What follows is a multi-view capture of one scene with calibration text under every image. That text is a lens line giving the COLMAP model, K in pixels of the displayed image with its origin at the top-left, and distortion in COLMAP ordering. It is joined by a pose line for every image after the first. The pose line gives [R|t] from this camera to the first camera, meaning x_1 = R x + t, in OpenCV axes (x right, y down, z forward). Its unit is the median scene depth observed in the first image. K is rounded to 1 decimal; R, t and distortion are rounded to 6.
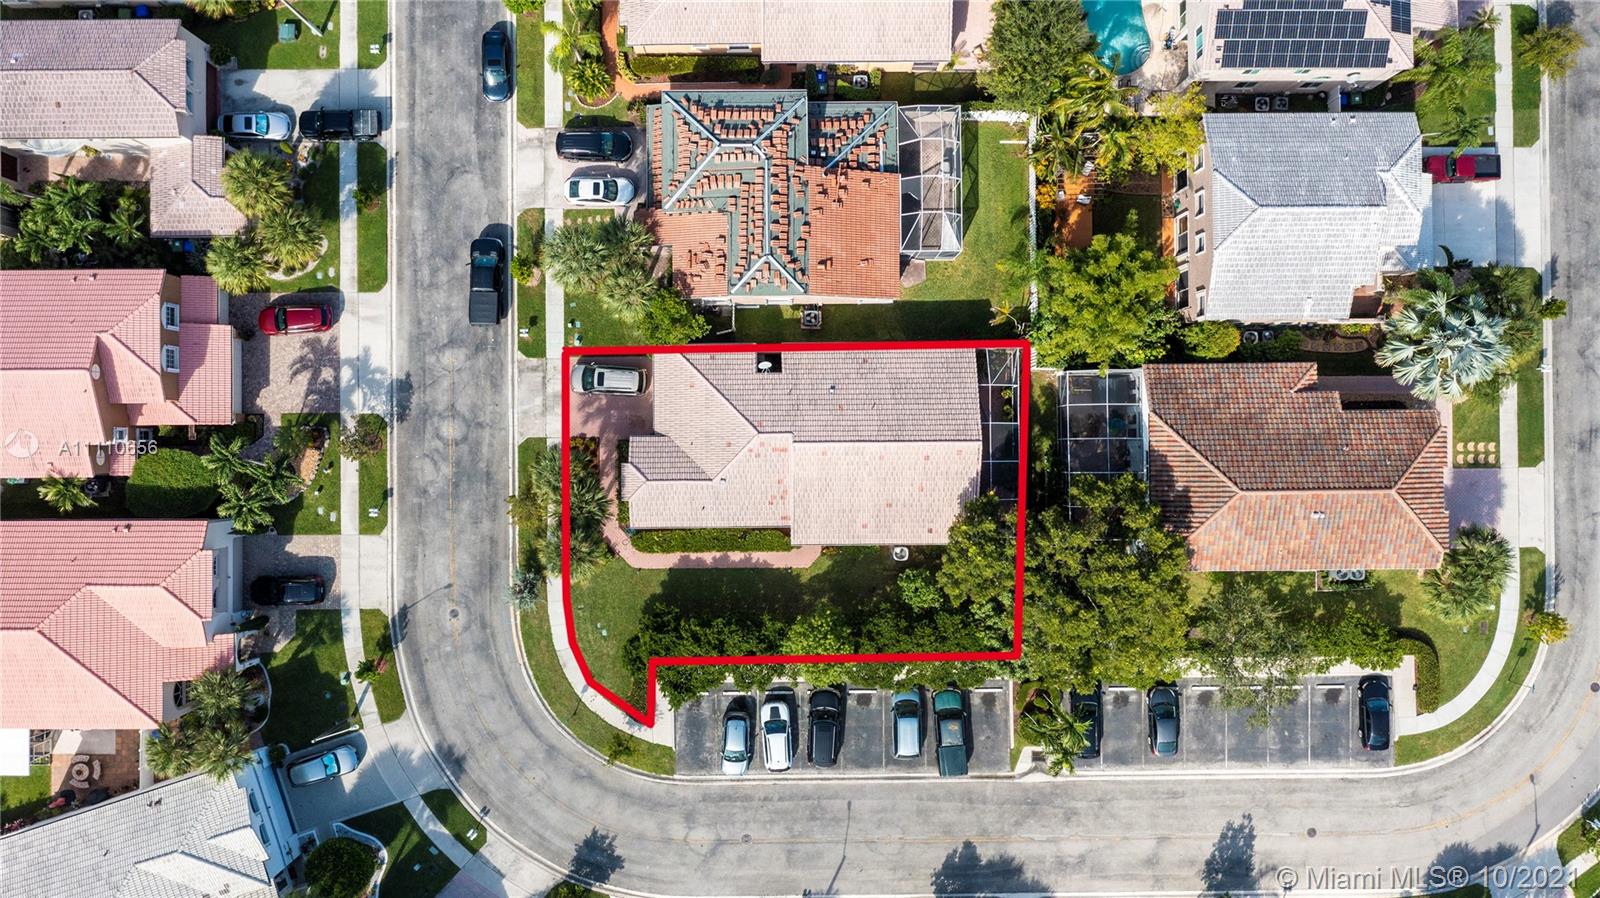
lens RADIAL K [[1329.0, 0, 847.4], [0, 1329.0, 449.2], [0, 0, 1]] dist [0.004146, 0.001031]
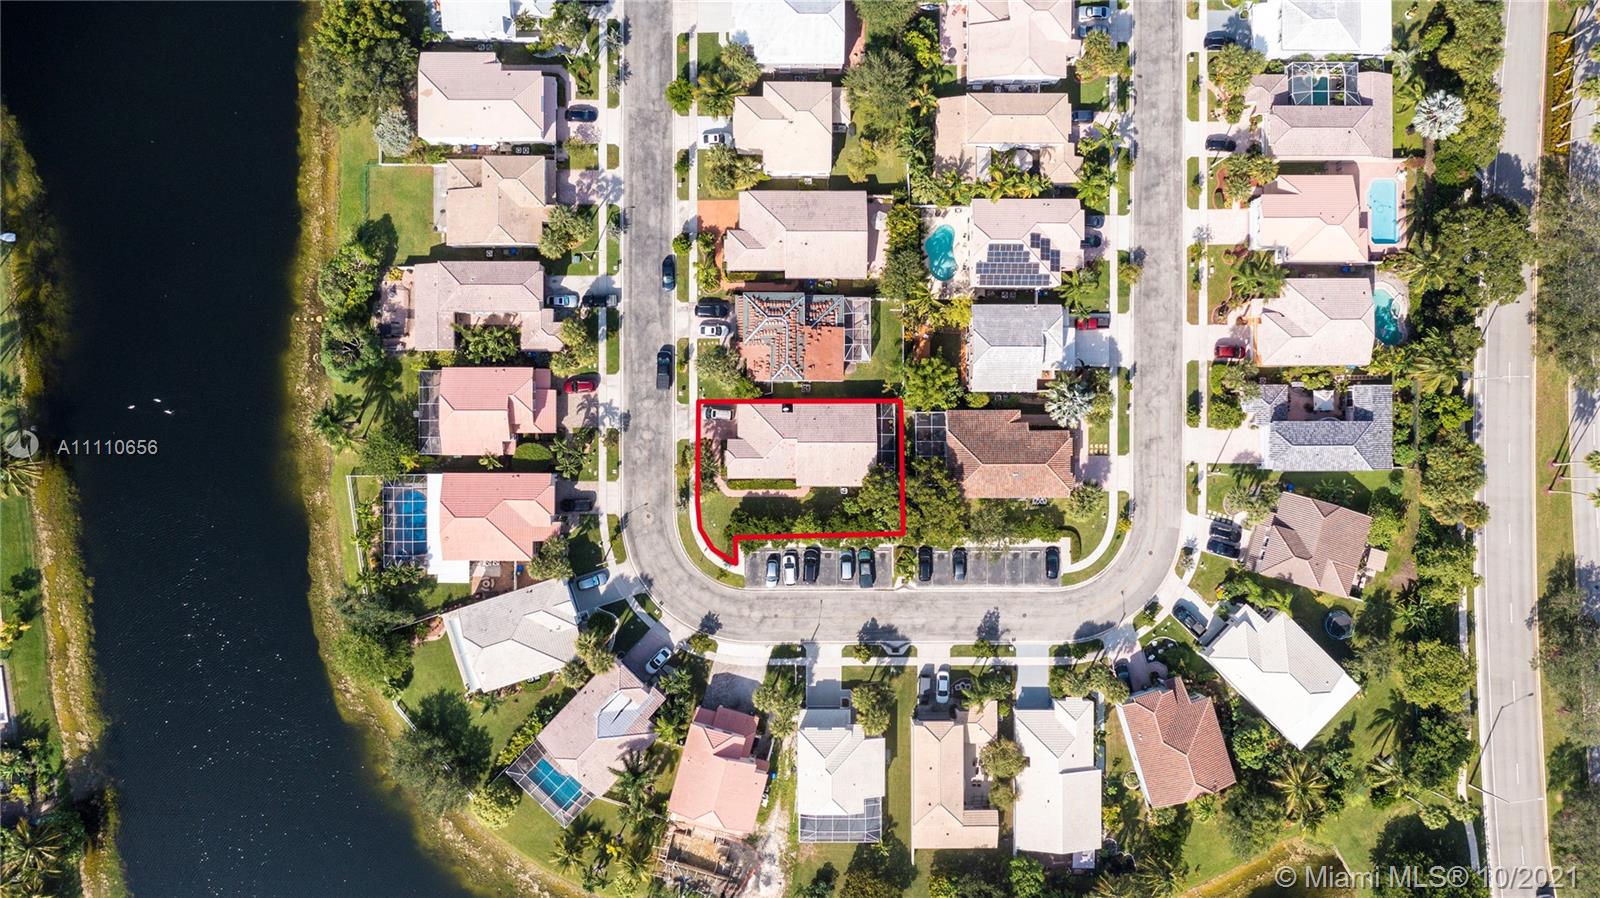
lens RADIAL K [[1341.9, 0, 800.0], [0, 1341.9, 449.0], [0, 0, 1]] dist [0.000962, 0.000178]
pose [[0.999027, 0.007431, -0.043481, 0.063471], [-0.007168, 0.999955, 0.006206, -0.007556], [0.043525, -0.005888, 0.999035, -1.304867]]
